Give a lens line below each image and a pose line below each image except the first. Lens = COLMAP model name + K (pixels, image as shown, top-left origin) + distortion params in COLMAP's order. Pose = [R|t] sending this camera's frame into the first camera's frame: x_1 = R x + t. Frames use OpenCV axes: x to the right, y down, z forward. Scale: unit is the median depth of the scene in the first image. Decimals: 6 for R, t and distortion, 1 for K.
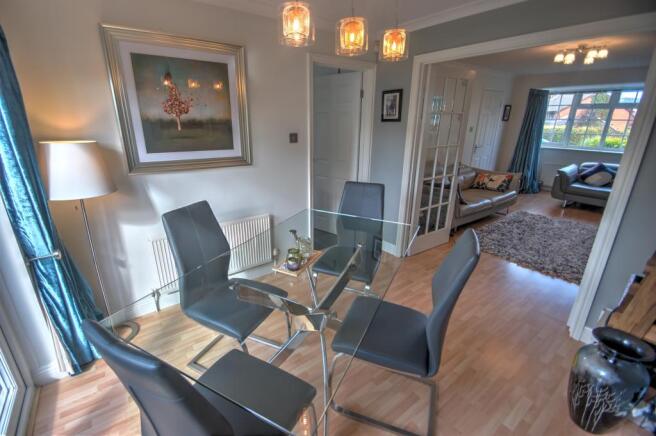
lens RADIAL K [[289.7, 0, 328.0], [0, 289.7, 218.0], [0, 0, 1]] dist [0.000343, 0.000022]
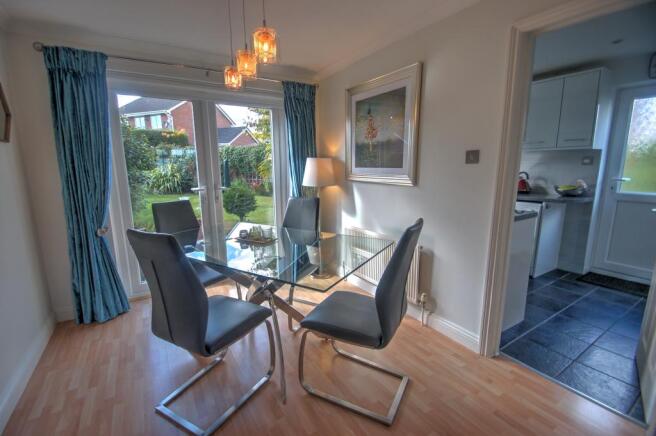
lens RADIAL K [[296.2, 0, 328.0], [0, 296.2, 218.0], [0, 0, 1]] dist [-0.000457, -0.000045]
pose [[-0.093653, 0.161510, -0.982417, 0.841690], [-0.313050, 0.931929, 0.183053, -0.206256], [0.945108, 0.324690, -0.036717, 0.962068]]
